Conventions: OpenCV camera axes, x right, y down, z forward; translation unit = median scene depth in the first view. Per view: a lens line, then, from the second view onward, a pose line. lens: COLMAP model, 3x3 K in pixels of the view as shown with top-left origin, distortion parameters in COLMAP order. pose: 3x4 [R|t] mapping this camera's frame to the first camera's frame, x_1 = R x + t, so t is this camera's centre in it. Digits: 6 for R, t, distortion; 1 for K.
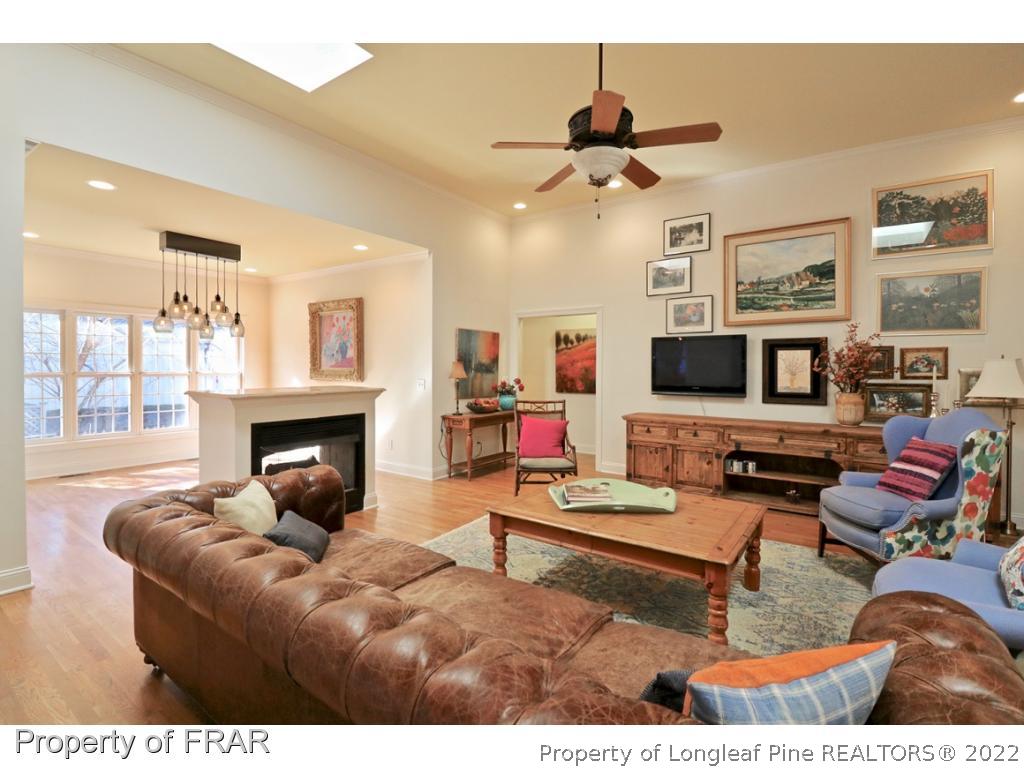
lens RADIAL K [[473.8, 0, 509.8], [0, 473.8, 375.9], [0, 0, 1]] dist [-0.015923, -0.002614]
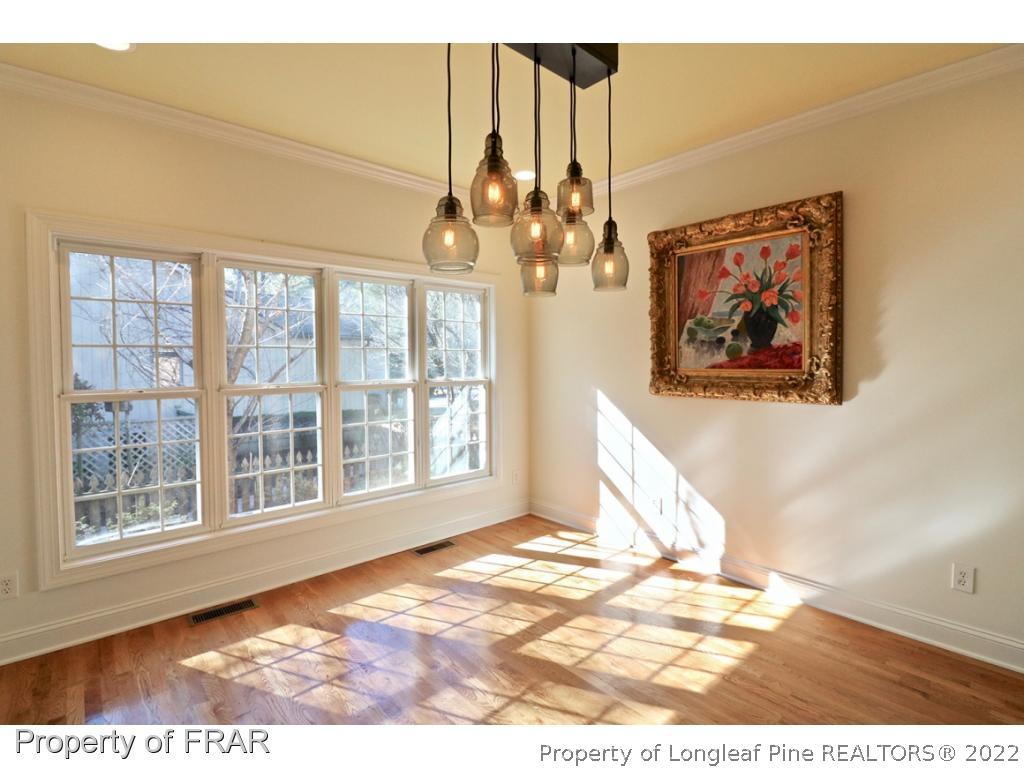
lens RADIAL K [[477.8, 0, 513.9], [0, 477.8, 377.5], [0, 0, 1]] dist [-0.005202, -0.009819]
pose [[0.974837, -0.005670, -0.222845, -0.569455], [0.009179, 0.999850, 0.014713, -0.022183], [0.222728, -0.016389, 0.974743, 0.632418]]
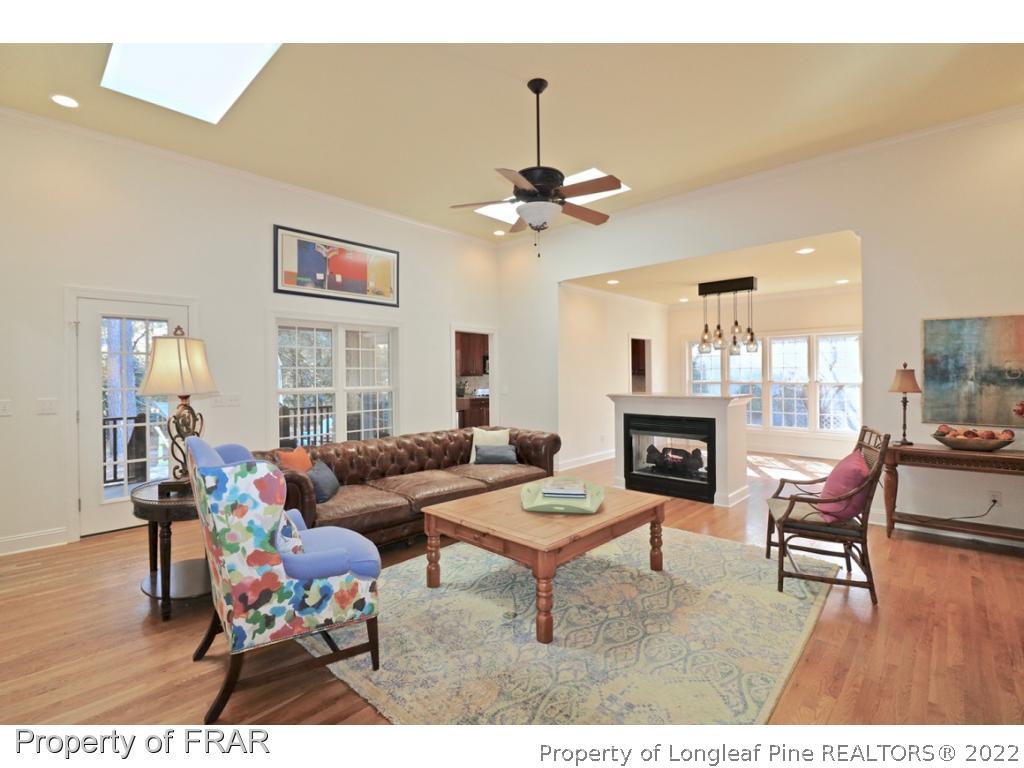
lens RADIAL K [[473.8, 0, 506.3], [0, 473.8, 379.7], [0, 0, 1]] dist [-0.015923, -0.002614]
pose [[-0.149223, 0.005211, -0.988790, 0.723032], [-0.010490, 0.999921, 0.006853, -0.013327], [0.988748, 0.011395, -0.149156, 0.559054]]
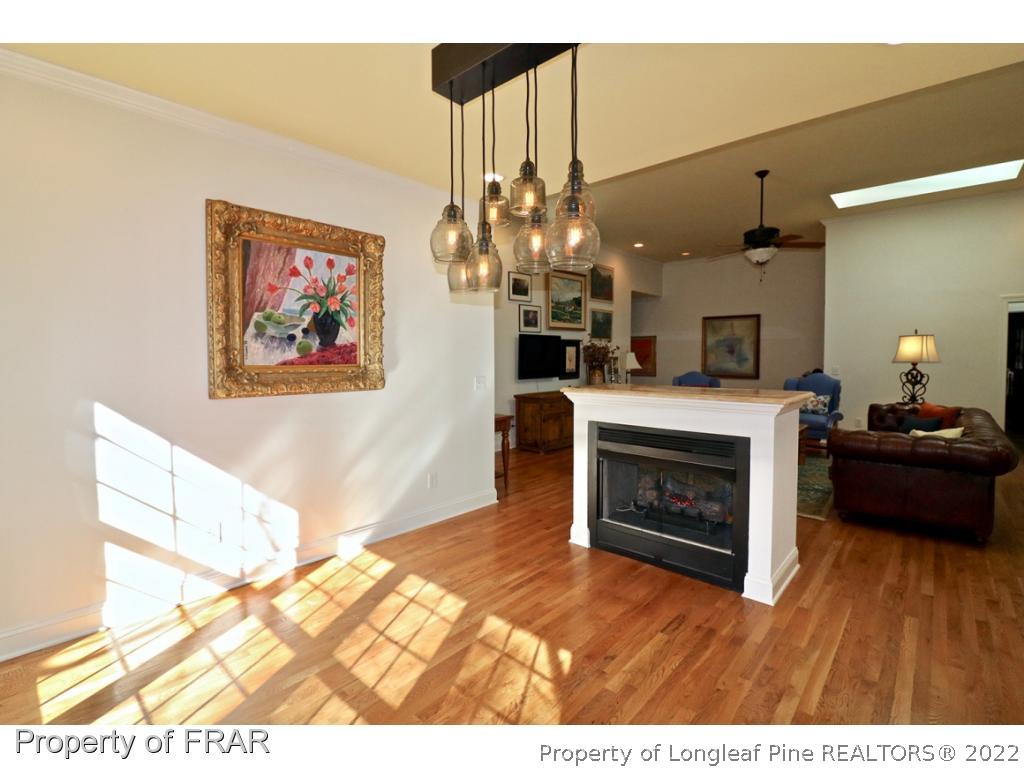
lens RADIAL K [[473.8, 0, 494.9], [0, 473.8, 371.3], [0, 0, 1]] dist [-0.015923, -0.002614]
pose [[0.143582, -0.040279, 0.988818, -0.977035], [0.016136, 0.999134, 0.038356, -0.032256], [-0.989507, 0.010448, 0.144108, 0.909430]]
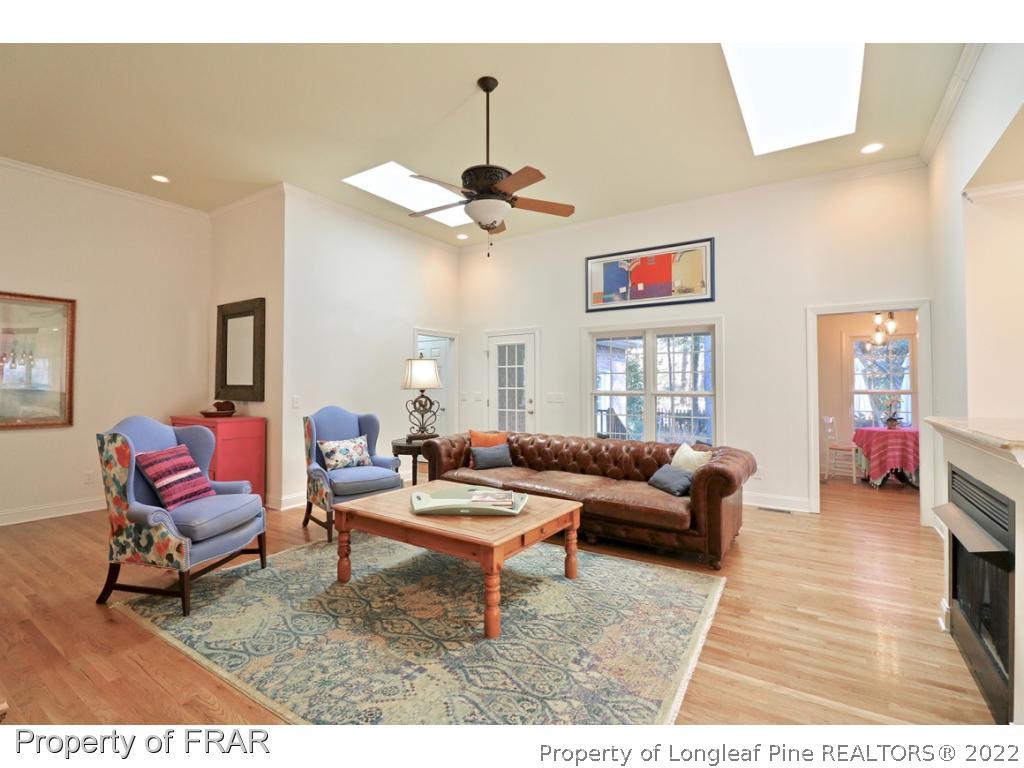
lens RADIAL K [[473.8, 0, 497.6], [0, 473.8, 373.2], [0, 0, 1]] dist [-0.015923, -0.002614]
pose [[-0.999905, -0.004632, -0.013015, 0.090264], [-0.004476, 0.999918, -0.012007, -0.011797], [0.013070, -0.011947, -0.999843, 1.122441]]
